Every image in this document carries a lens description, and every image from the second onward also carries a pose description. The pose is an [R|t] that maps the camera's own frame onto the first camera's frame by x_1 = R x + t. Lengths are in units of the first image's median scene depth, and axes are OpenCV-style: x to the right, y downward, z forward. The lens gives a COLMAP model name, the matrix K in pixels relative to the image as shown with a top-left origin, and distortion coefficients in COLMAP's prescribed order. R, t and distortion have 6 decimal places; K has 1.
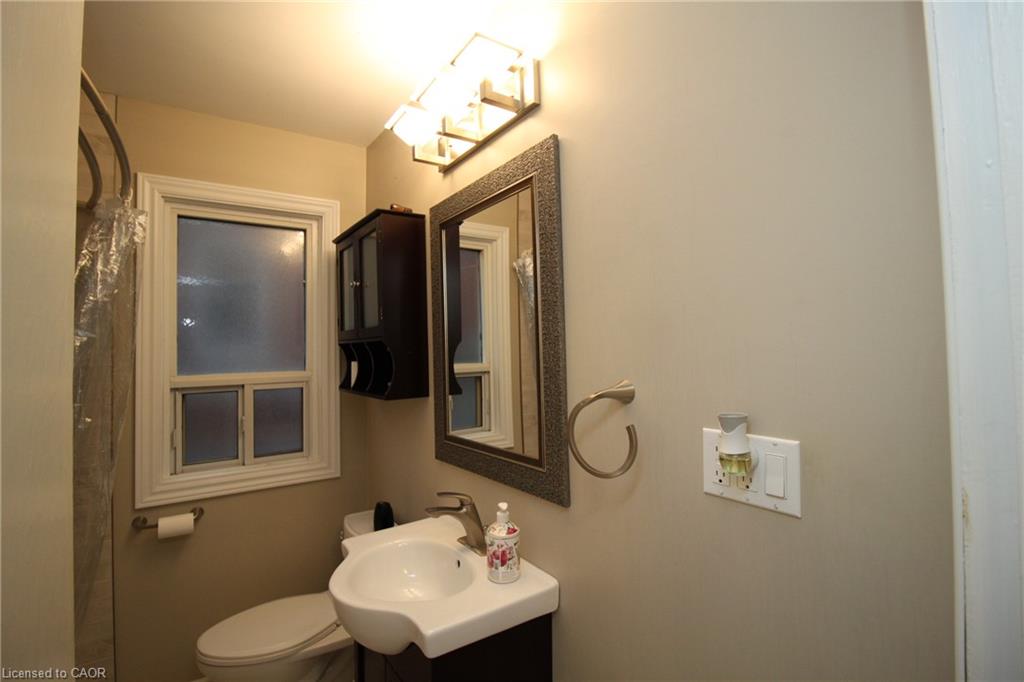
lens RADIAL K [[483.3, 0, 511.6], [0, 483.3, 337.2], [0, 0, 1]] dist [-0.004414, -0.007077]
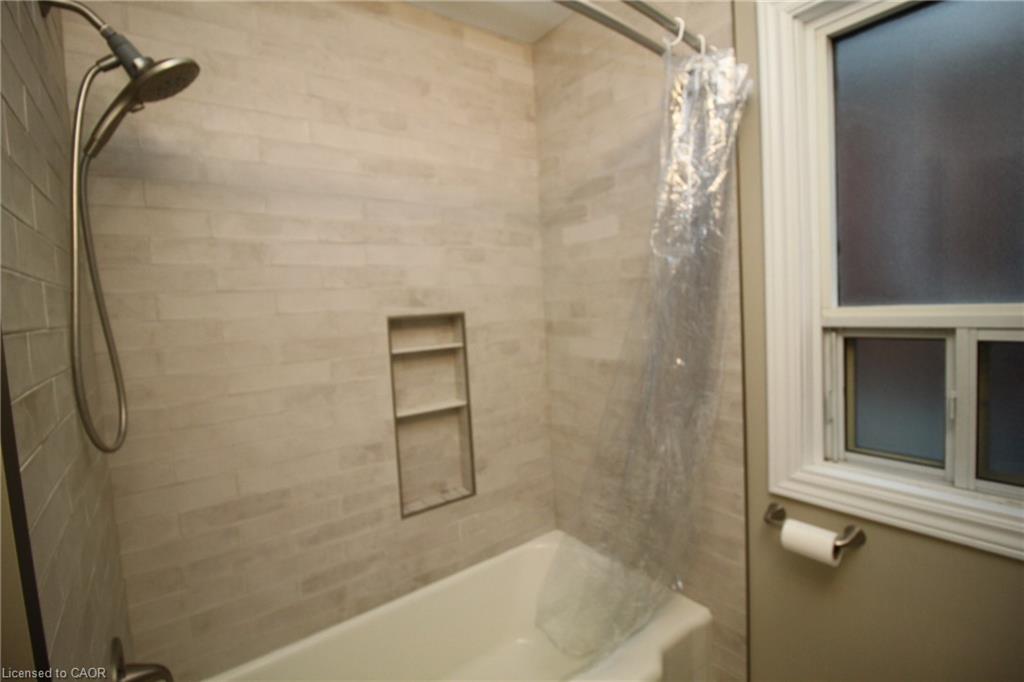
lens RADIAL K [[483.3, 0, 511.7], [0, 483.3, 336.6], [0, 0, 1]] dist [-0.004414, -0.007077]
pose [[0.039290, 0.075706, -0.996356, -0.091176], [0.063121, 0.994946, 0.078088, 0.042700], [0.997232, -0.065959, 0.034313, 0.563518]]
